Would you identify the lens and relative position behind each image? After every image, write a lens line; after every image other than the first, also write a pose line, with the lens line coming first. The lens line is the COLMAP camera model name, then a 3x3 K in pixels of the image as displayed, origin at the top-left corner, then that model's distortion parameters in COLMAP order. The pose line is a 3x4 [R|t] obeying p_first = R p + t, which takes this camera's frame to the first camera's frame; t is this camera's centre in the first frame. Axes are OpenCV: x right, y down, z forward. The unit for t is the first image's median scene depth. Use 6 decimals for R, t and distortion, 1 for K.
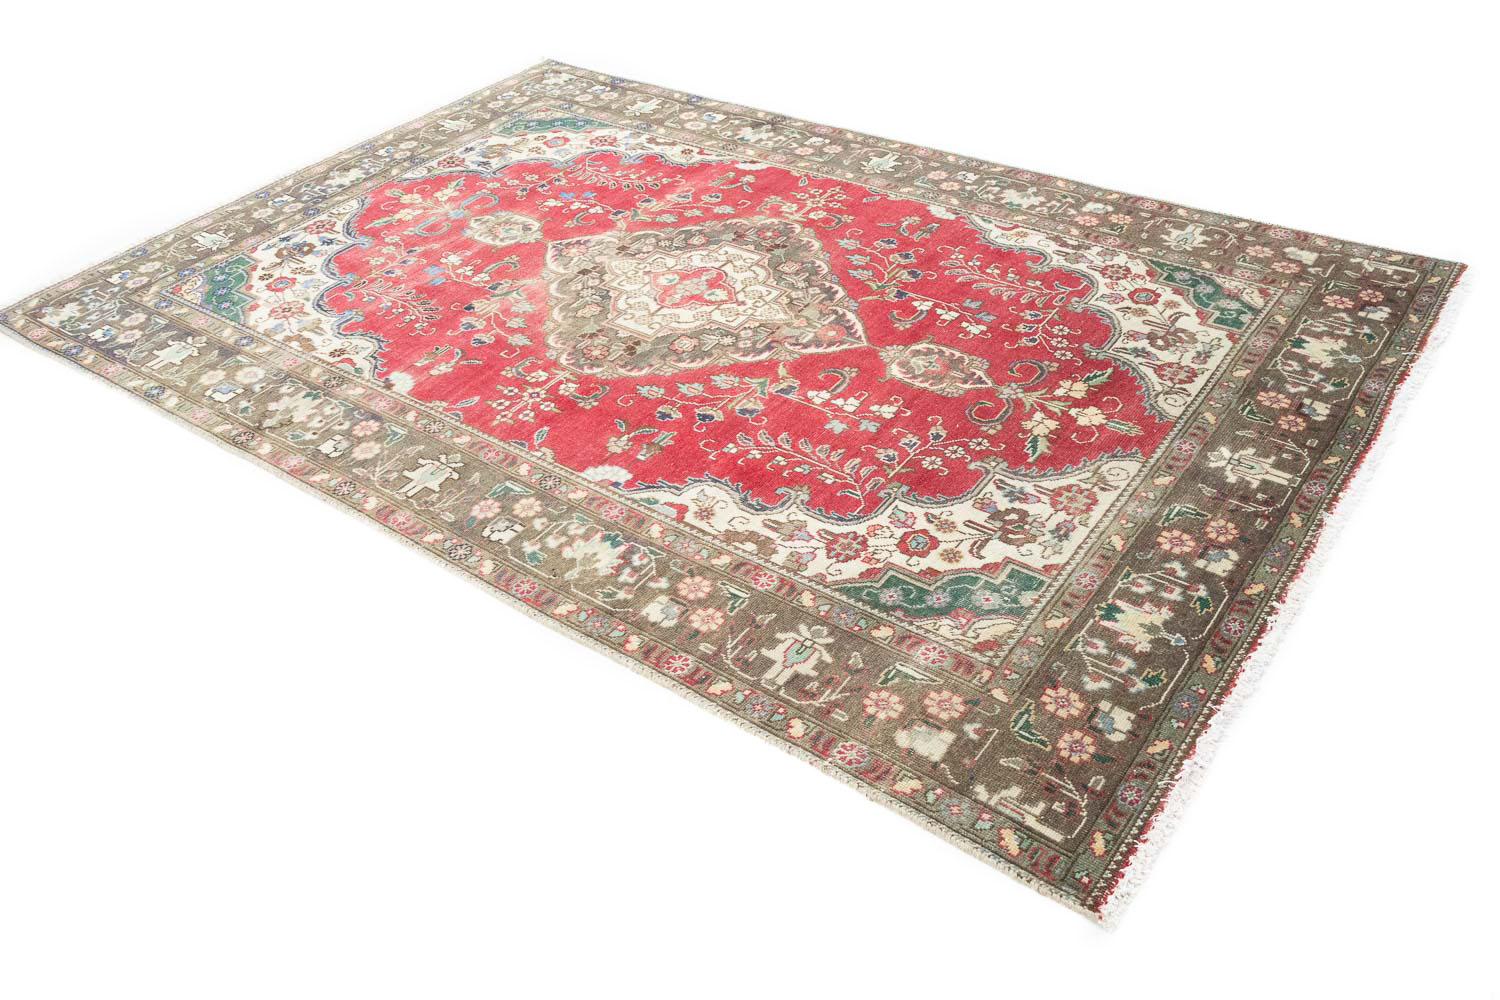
lens RADIAL K [[1242.9, 0, 736.7], [0, 1242.9, 502.6], [0, 0, 1]] dist [0.002026, -0.000234]
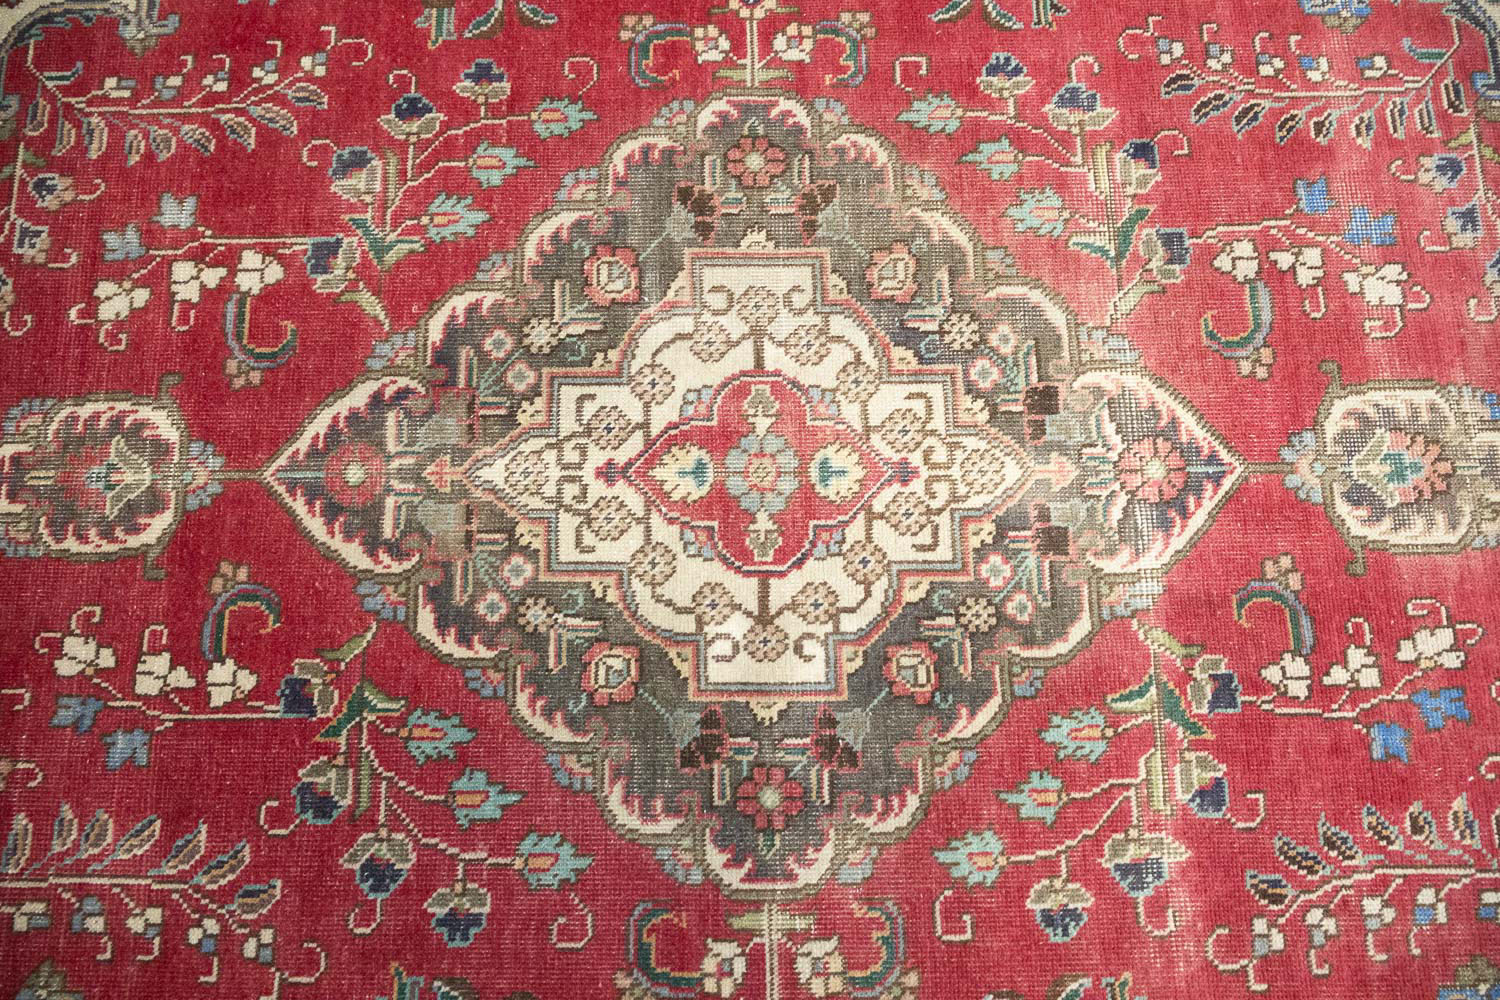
lens RADIAL K [[1242.9, 0, 739.0], [0, 1242.9, 484.3], [0, 0, 1]] dist [0.002026, -0.000234]
pose [[-0.781788, 0.620646, -0.060058, -0.003120], [-0.330744, -0.331101, 0.883731, -0.637552], [0.528599, 0.710754, 0.464125, 0.948300]]
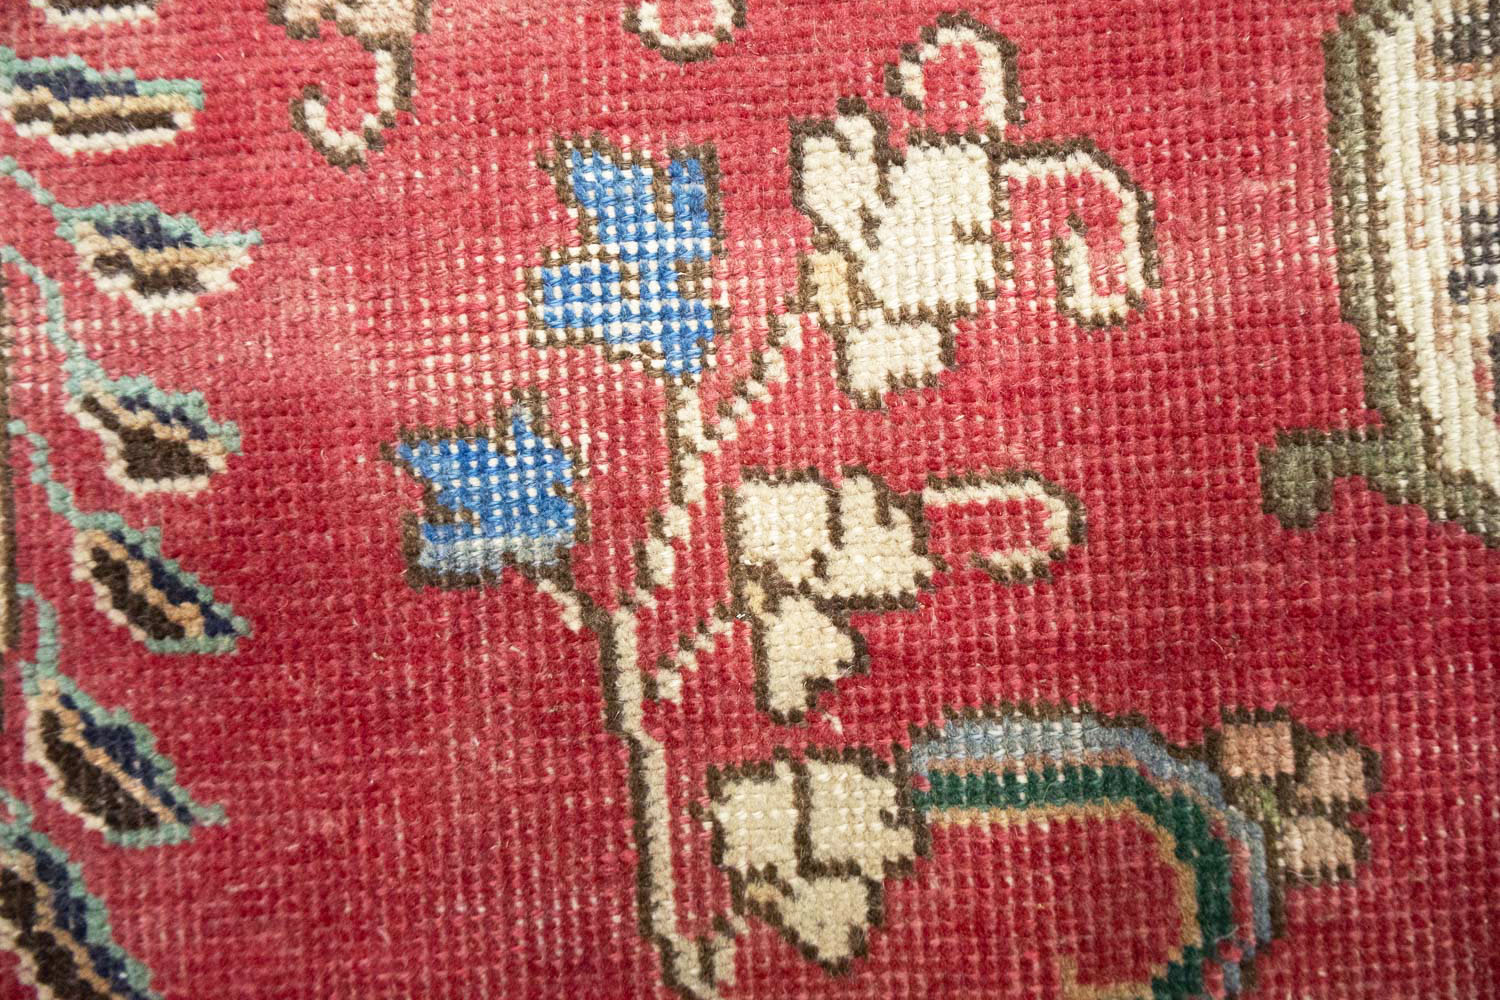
lens RADIAL K [[1242.9, 0, 738.1], [0, 1242.9, 514.5], [0, 0, 1]] dist [0.002026, -0.000234]
pose [[0.653188, 0.755182, 0.055189, -0.286266], [-0.502456, 0.377759, 0.777712, -0.320632], [0.566466, -0.535723, 0.626193, 1.169356]]
